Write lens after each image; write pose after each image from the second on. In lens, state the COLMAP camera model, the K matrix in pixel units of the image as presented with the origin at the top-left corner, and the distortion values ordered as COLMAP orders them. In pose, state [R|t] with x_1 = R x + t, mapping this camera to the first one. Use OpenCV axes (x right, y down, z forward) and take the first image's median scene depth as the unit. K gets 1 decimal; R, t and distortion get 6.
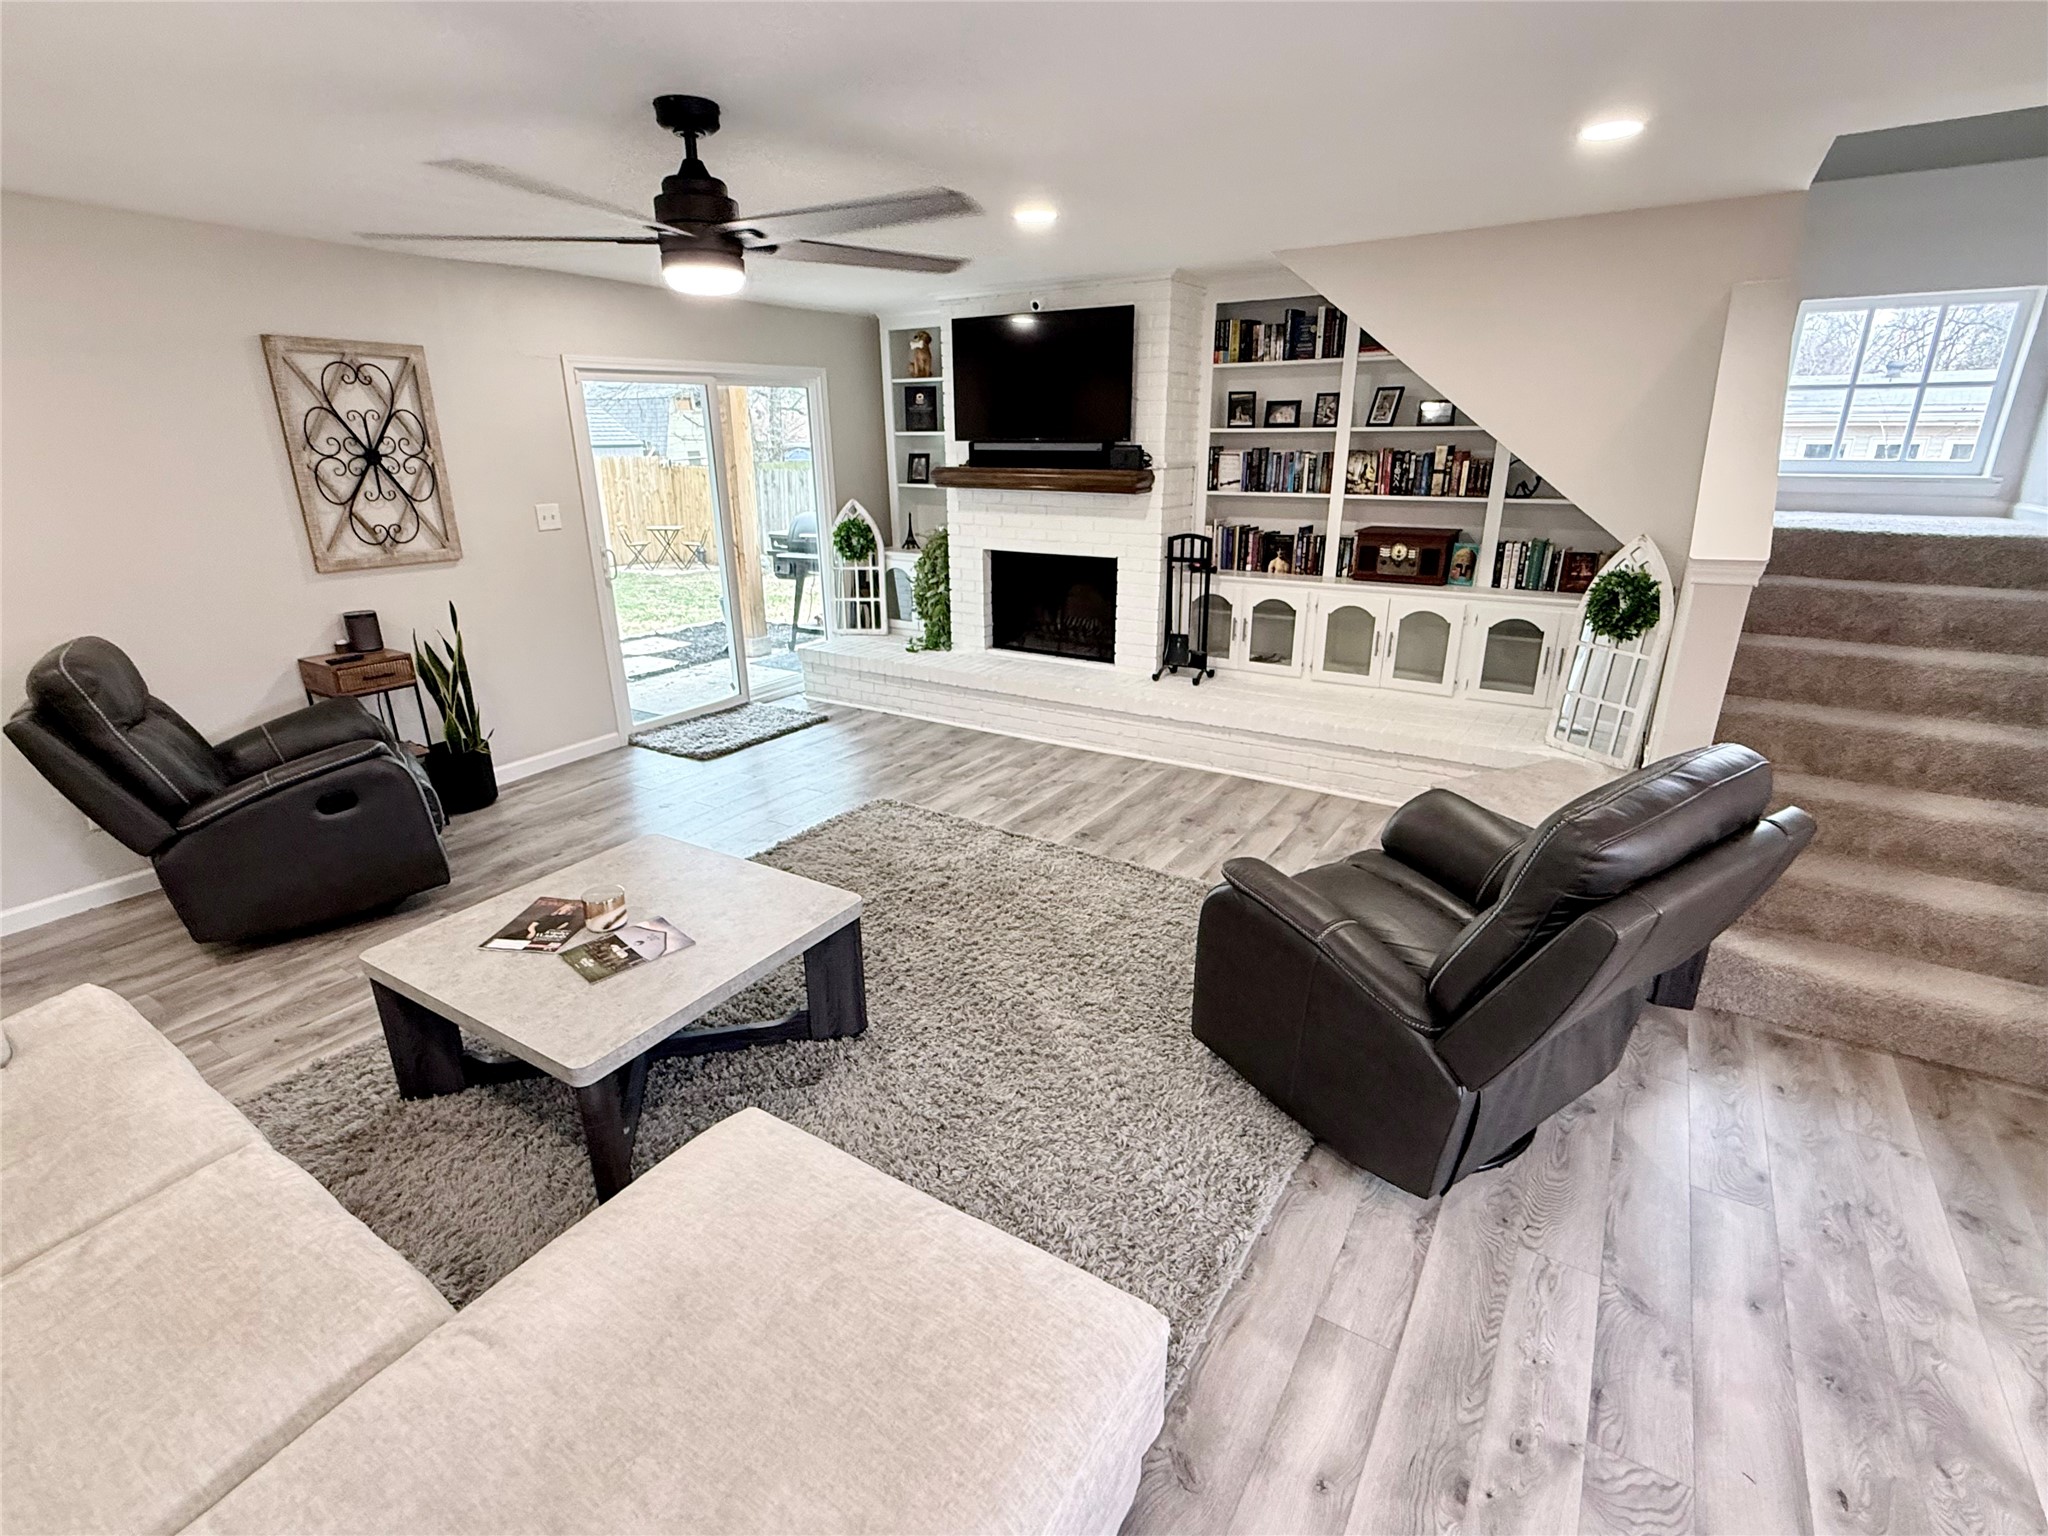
lens RADIAL K [[957.2, 0, 1021.0], [0, 957.2, 776.8], [0, 0, 1]] dist [-0.002039, -0.000159]
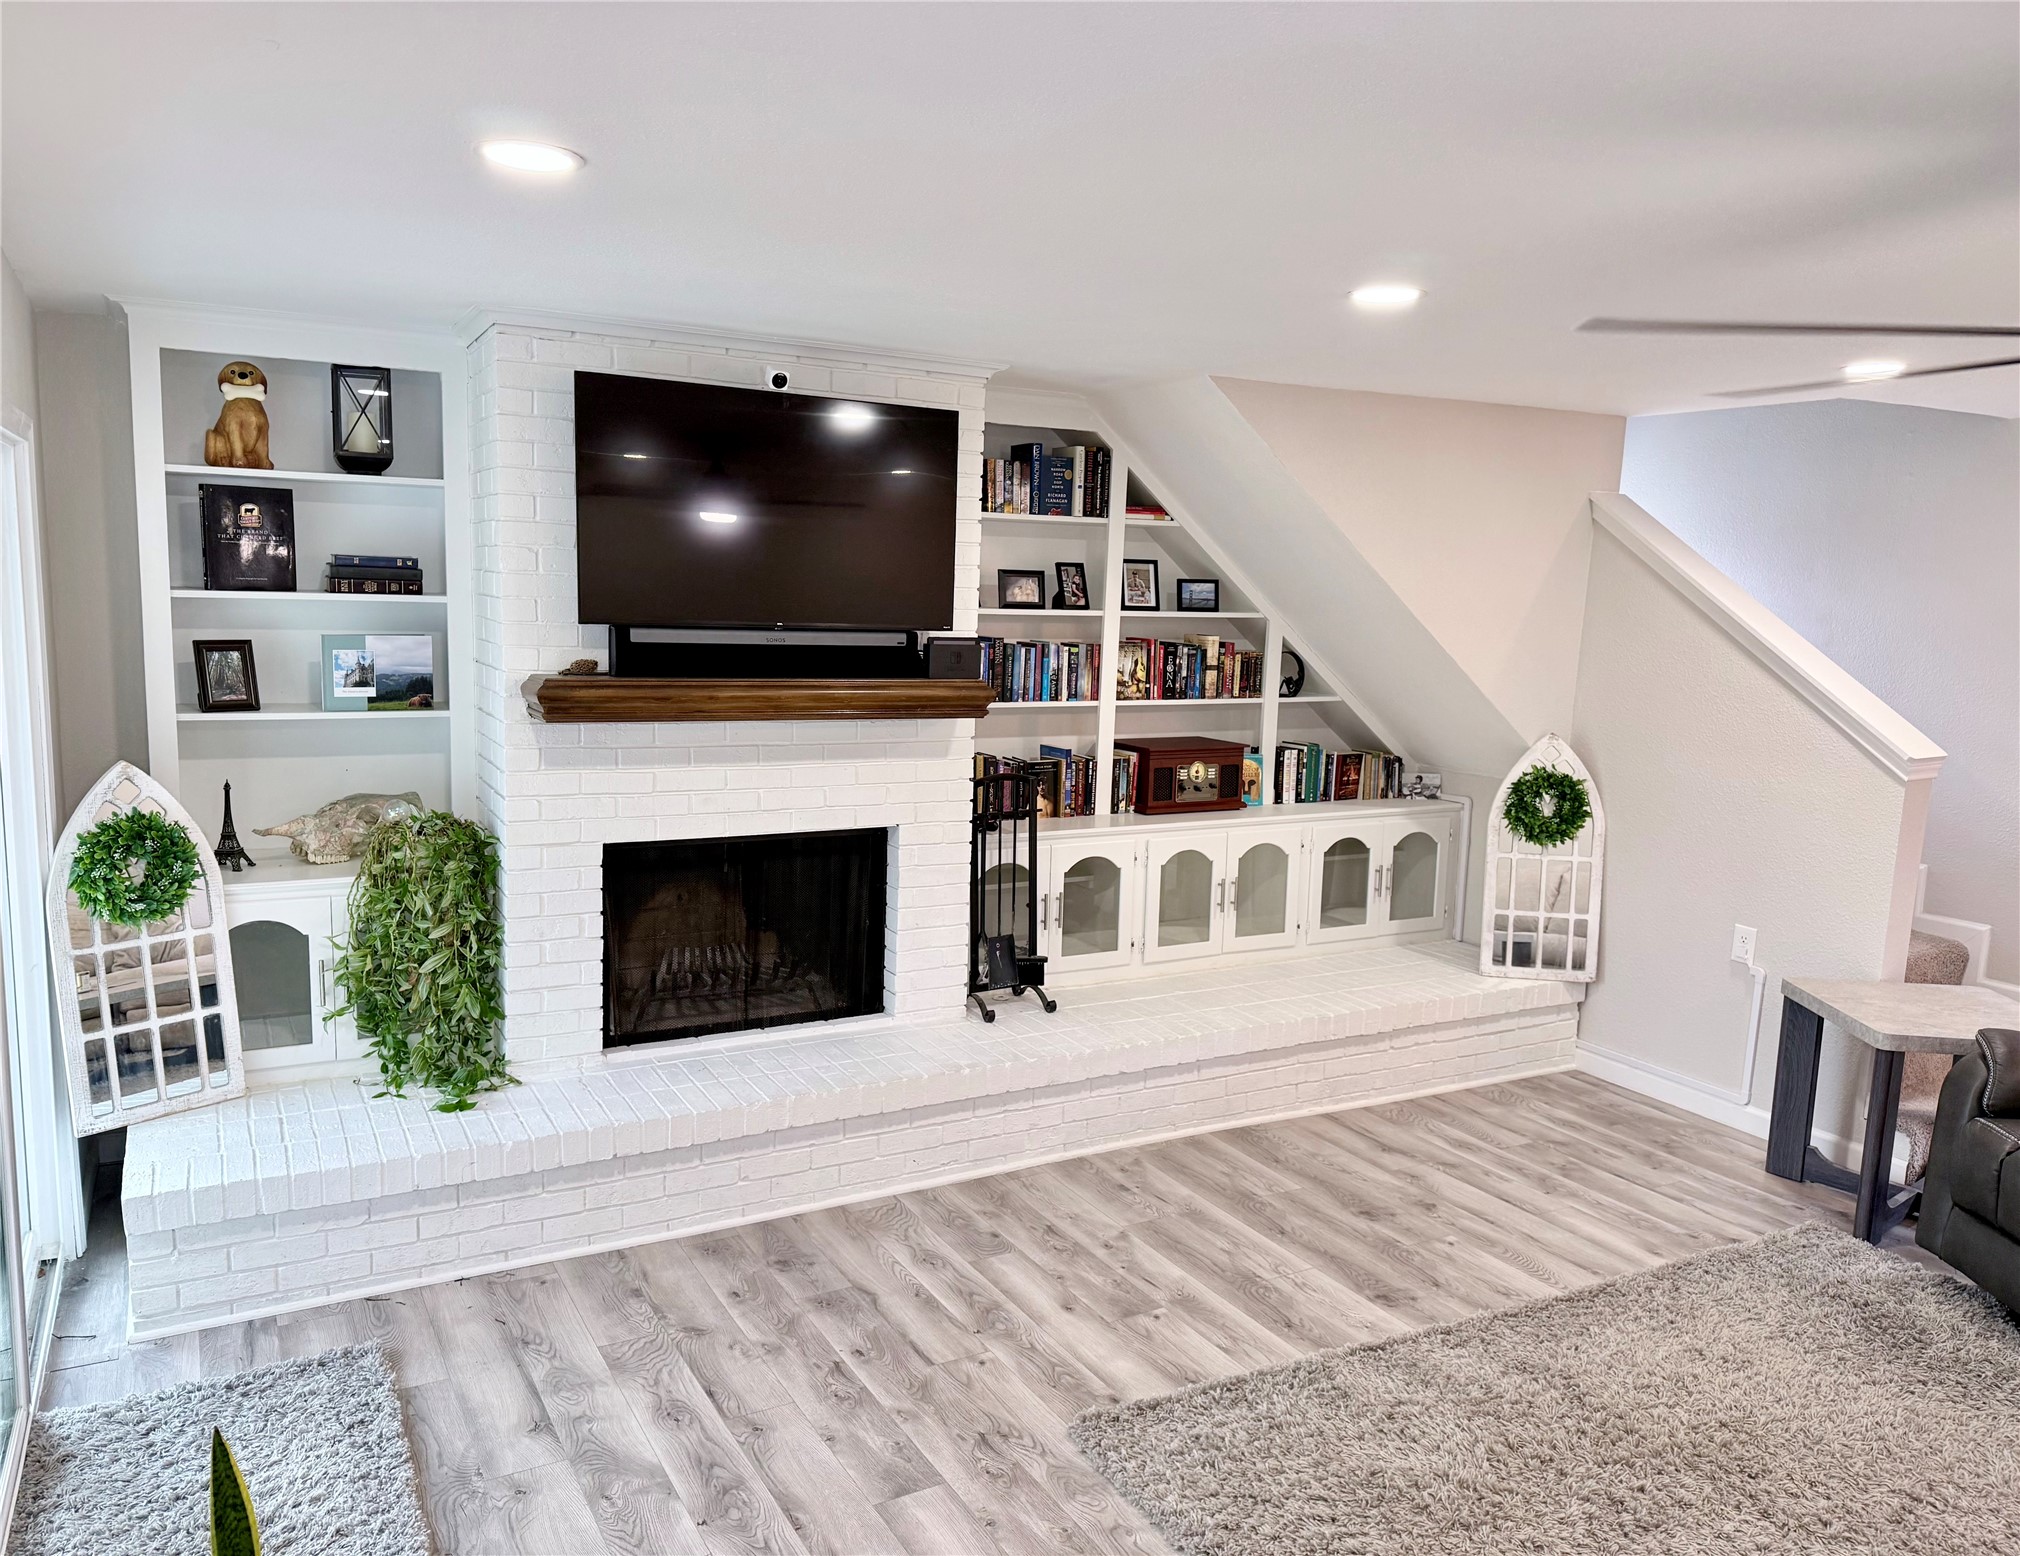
lens RADIAL K [[1442.5, 0, 967.9], [0, 1442.5, 792.4], [0, 0, 1]] dist [0.056738, -0.040865]
pose [[0.490770, -0.102792, 0.865204, -0.652533], [0.264230, 0.963811, -0.035372, -0.222896], [-0.830258, 0.245972, 0.500170, 0.578981]]
